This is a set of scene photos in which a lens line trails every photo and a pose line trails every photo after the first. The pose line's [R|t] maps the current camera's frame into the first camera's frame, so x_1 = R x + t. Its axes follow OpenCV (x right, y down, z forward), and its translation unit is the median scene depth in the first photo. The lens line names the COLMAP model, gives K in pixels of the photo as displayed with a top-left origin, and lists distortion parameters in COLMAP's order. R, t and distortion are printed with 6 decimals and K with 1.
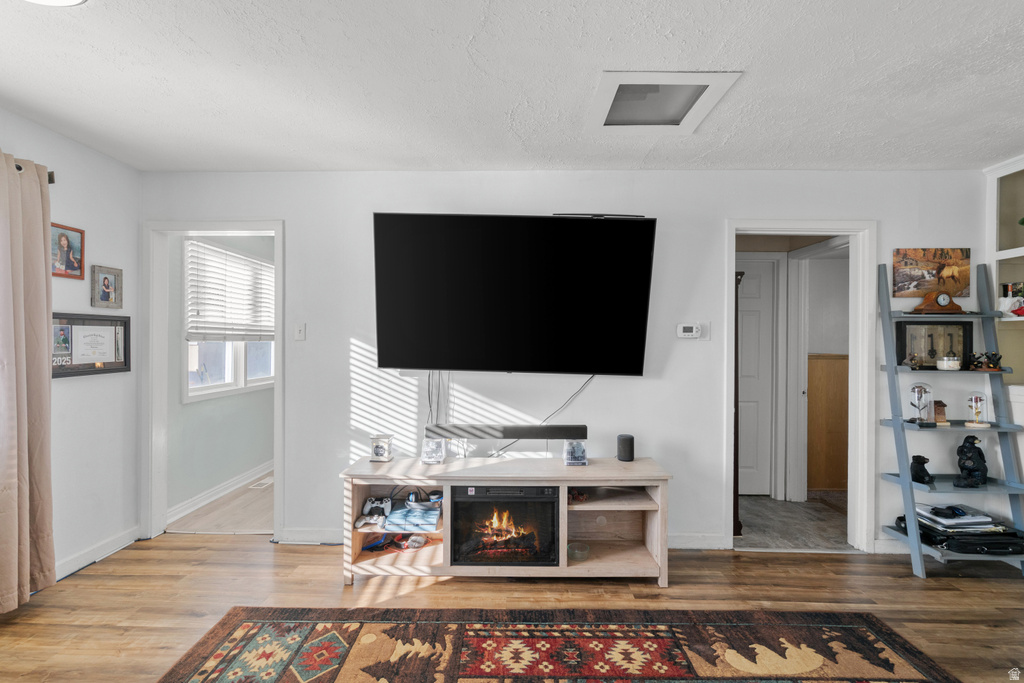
lens RADIAL K [[472.9, 0, 511.0], [0, 472.9, 338.6], [0, 0, 1]] dist [-0.004607, 0.001160]
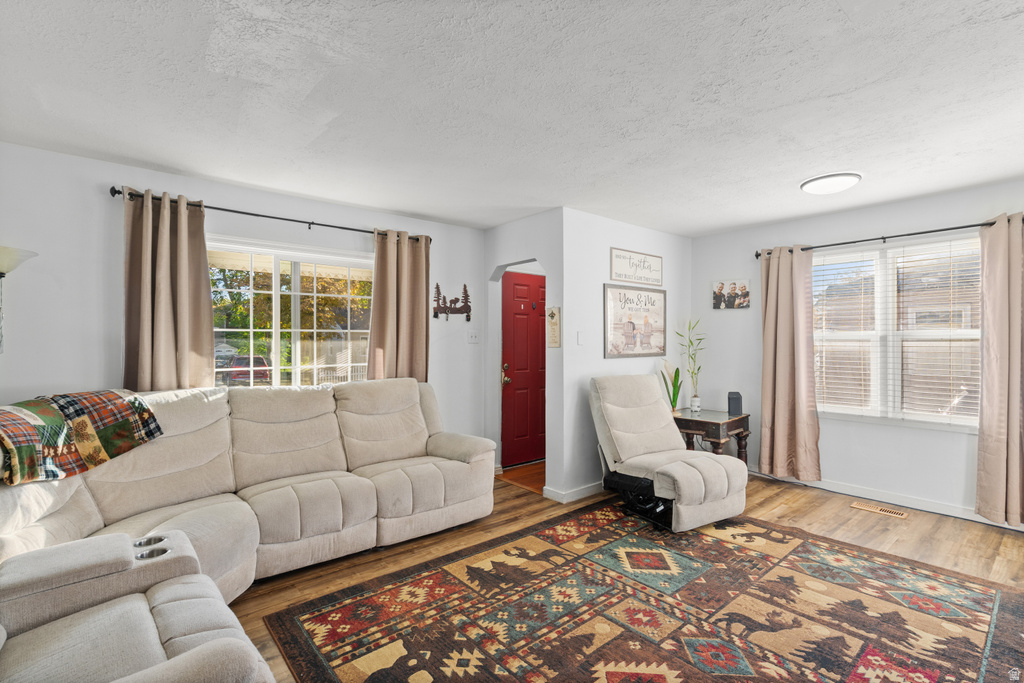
lens RADIAL K [[472.9, 0, 496.6], [0, 472.9, 339.4], [0, 0, 1]] dist [-0.004607, 0.001160]
pose [[-0.766496, -0.010807, -0.642158, 1.153896], [-0.012734, 0.999918, -0.001629, 0.023442], [0.642123, 0.006928, -0.766571, 1.175951]]
